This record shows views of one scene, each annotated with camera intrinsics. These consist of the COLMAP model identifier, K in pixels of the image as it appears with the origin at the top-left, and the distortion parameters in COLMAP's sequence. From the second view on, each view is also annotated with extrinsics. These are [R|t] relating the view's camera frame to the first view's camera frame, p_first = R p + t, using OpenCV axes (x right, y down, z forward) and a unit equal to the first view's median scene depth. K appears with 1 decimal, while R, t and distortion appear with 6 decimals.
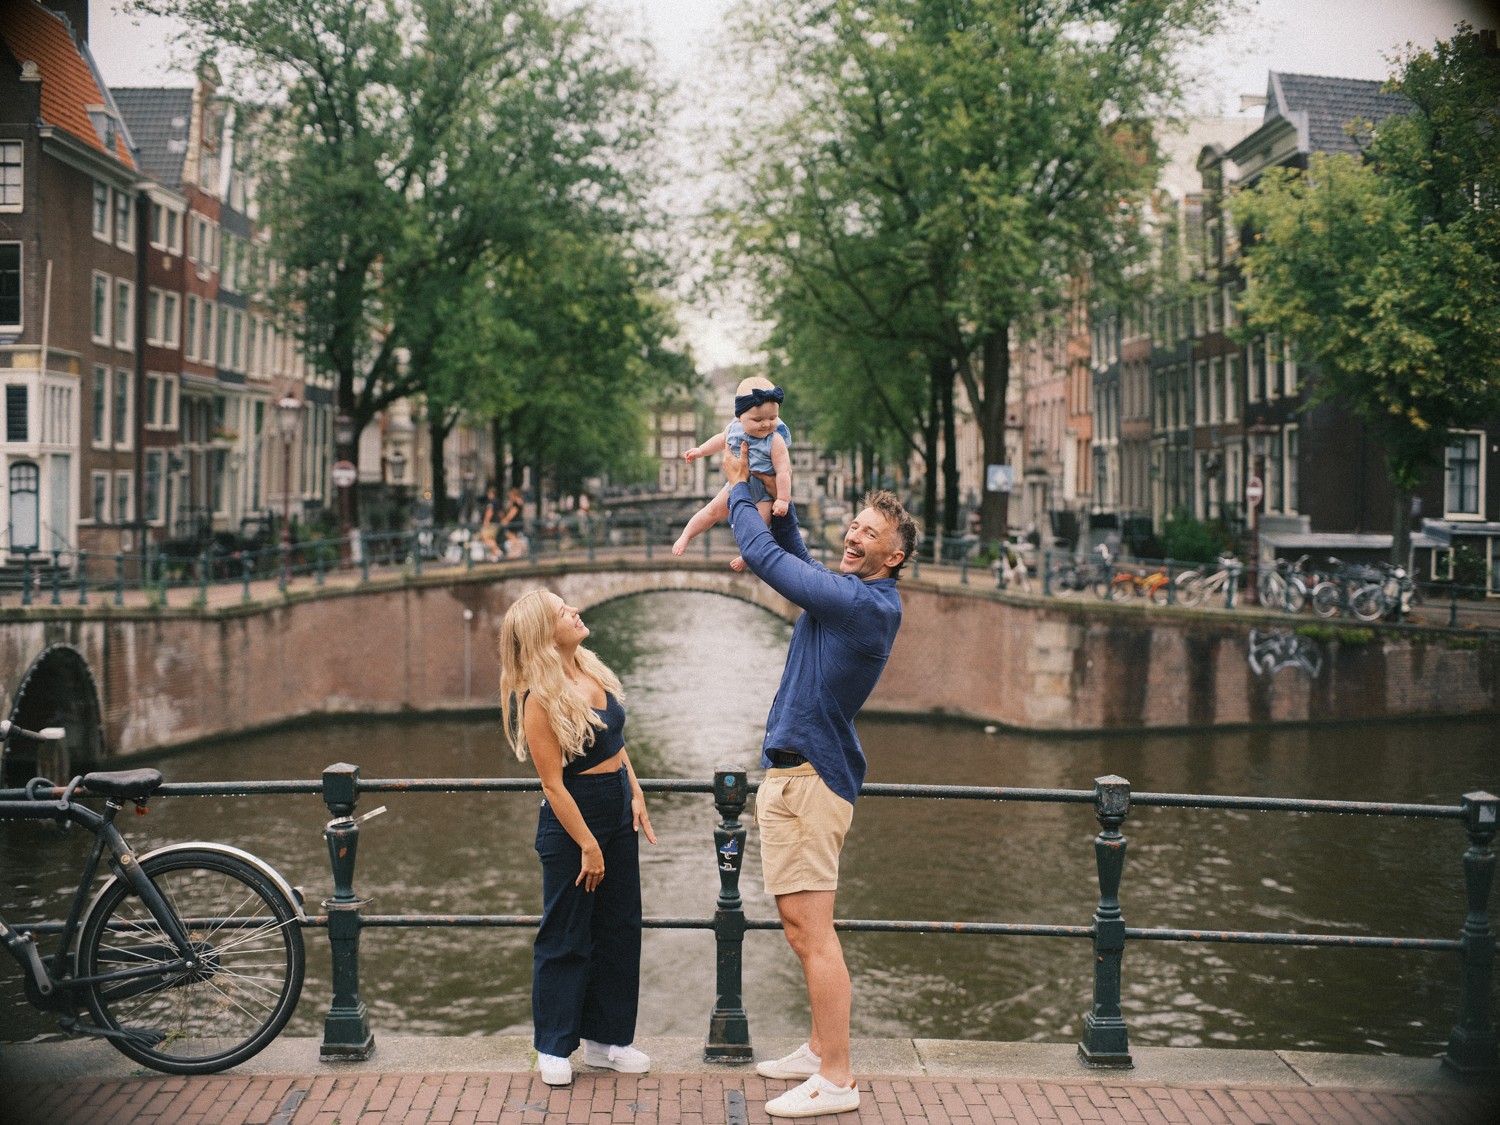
lens RADIAL K [[2089.4, 0, 750.0], [0, 2089.4, 562.5], [0, 0, 1]] dist [-0.091173, 0.051138]
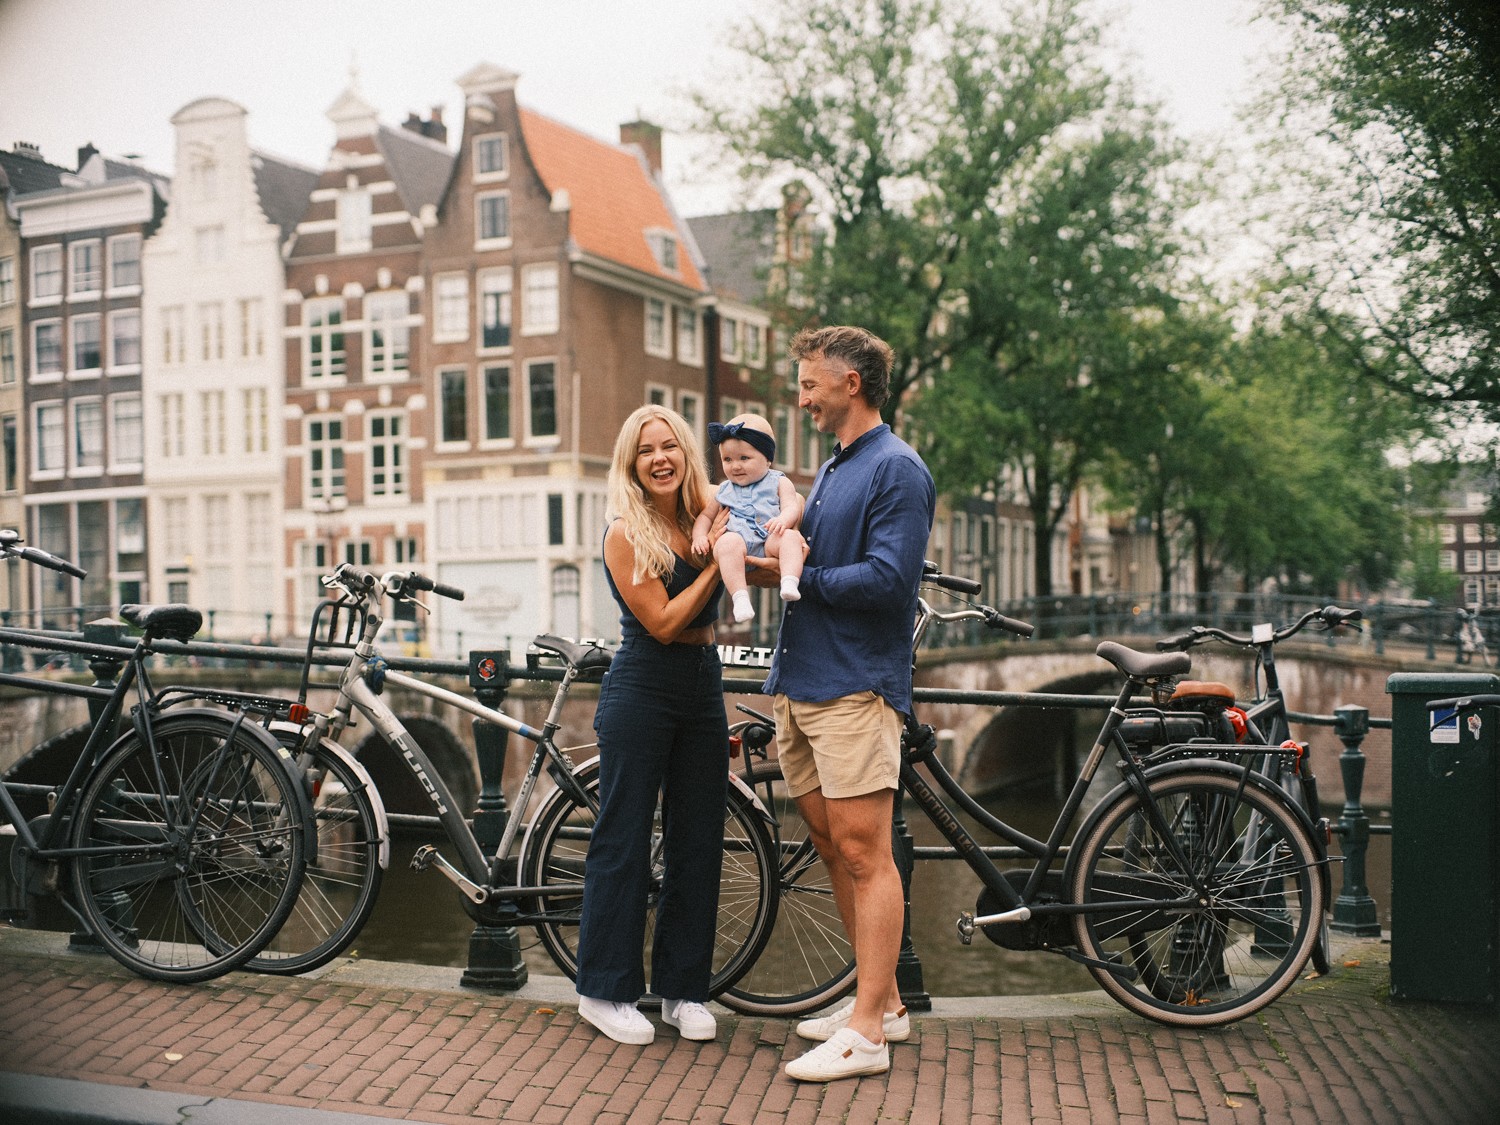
lens RADIAL K [[2089.4, 0, 750.0], [0, 2089.4, 562.5], [0, 0, 1]] dist [-0.091173, 0.051138]
pose [[0.886435, -0.032622, -0.461702, 0.209356], [-0.001077, 0.997365, -0.072536, 0.025205], [0.462852, 0.064795, 0.884064, 0.093572]]
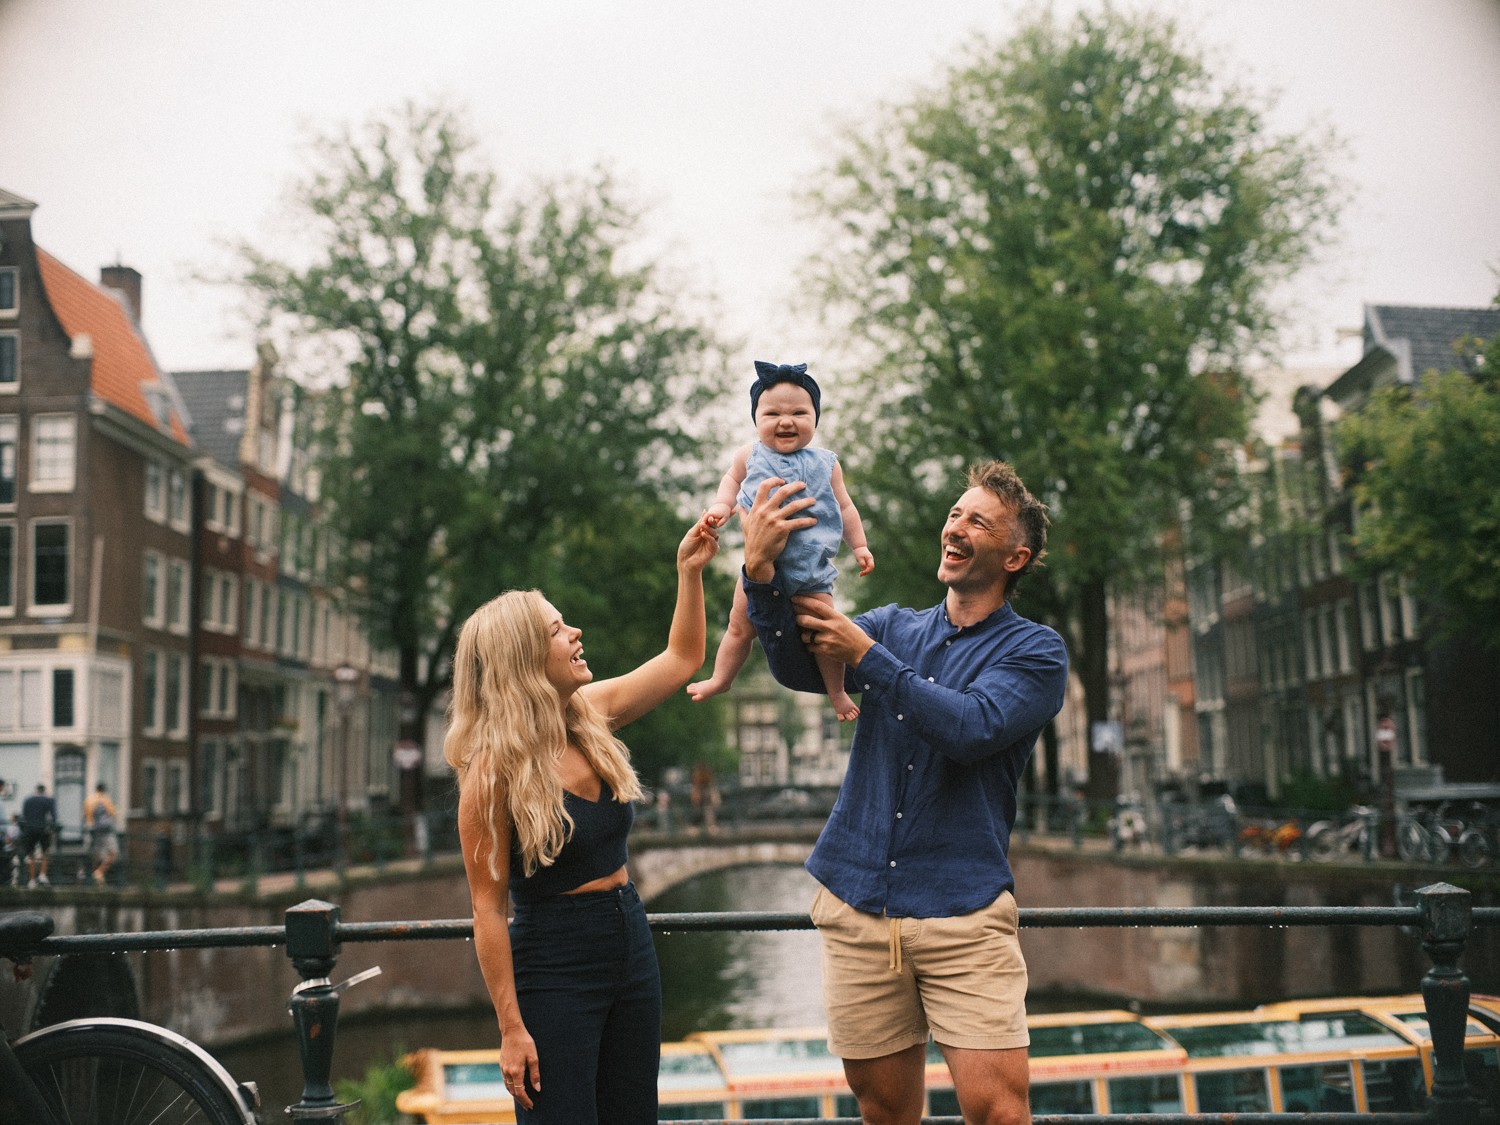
lens RADIAL K [[2089.4, 0, 750.0], [0, 2089.4, 562.5], [0, 0, 1]] dist [-0.091173, 0.051138]
pose [[0.998756, -0.036412, -0.034066, -0.004751], [0.030858, 0.988003, -0.151321, 0.018163], [0.039168, 0.150081, 0.987898, 0.059719]]
